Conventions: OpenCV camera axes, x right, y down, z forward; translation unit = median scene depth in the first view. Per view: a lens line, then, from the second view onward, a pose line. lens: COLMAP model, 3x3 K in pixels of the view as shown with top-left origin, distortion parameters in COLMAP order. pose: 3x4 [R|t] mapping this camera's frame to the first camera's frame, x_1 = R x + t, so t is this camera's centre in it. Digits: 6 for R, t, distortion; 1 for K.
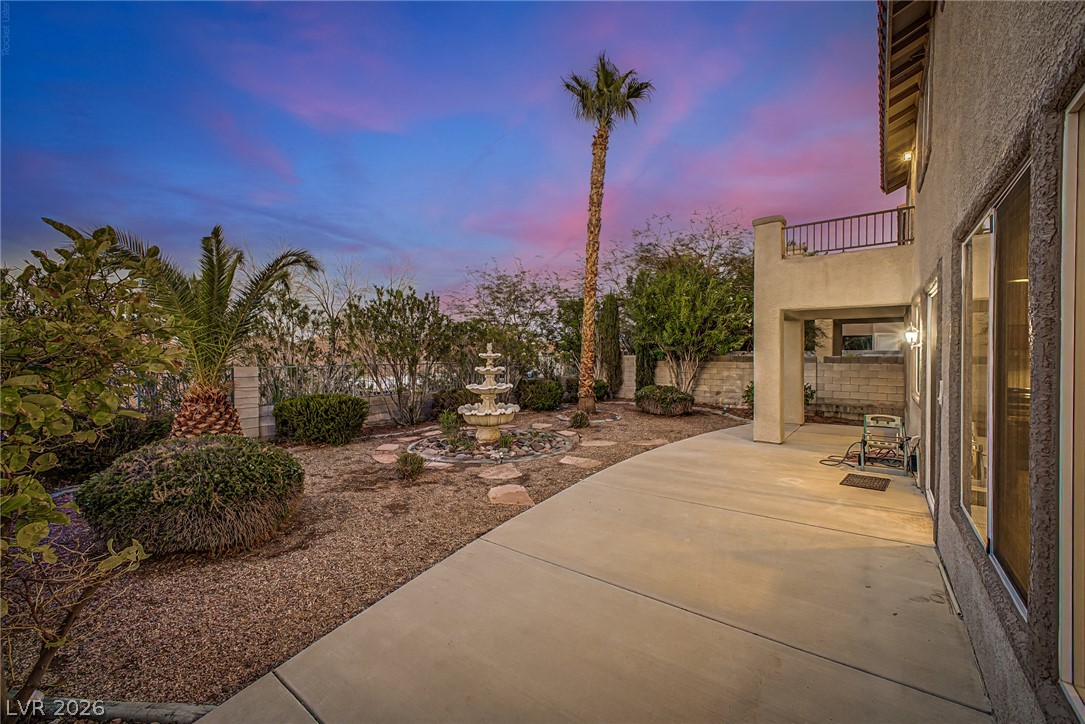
lens RADIAL K [[436.3, 0, 542.5], [0, 436.3, 362.0], [0, 0, 1]] dist [0.016237, -0.000222]
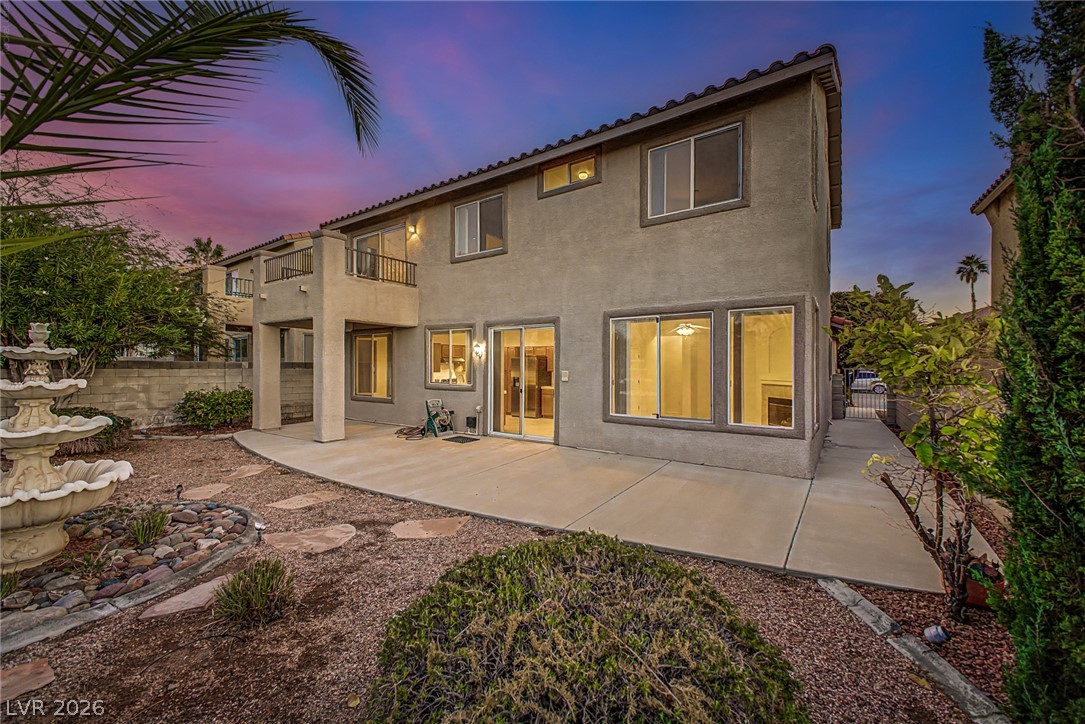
lens RADIAL K [[436.3, 0, 542.5], [0, 436.3, 362.0], [0, 0, 1]] dist [0.016237, -0.000222]
pose [[-0.051009, 0.007465, 0.998670, -0.796249], [0.012170, 0.999902, -0.006853, 0.004370], [-0.998624, 0.011804, -0.051095, 0.736919]]
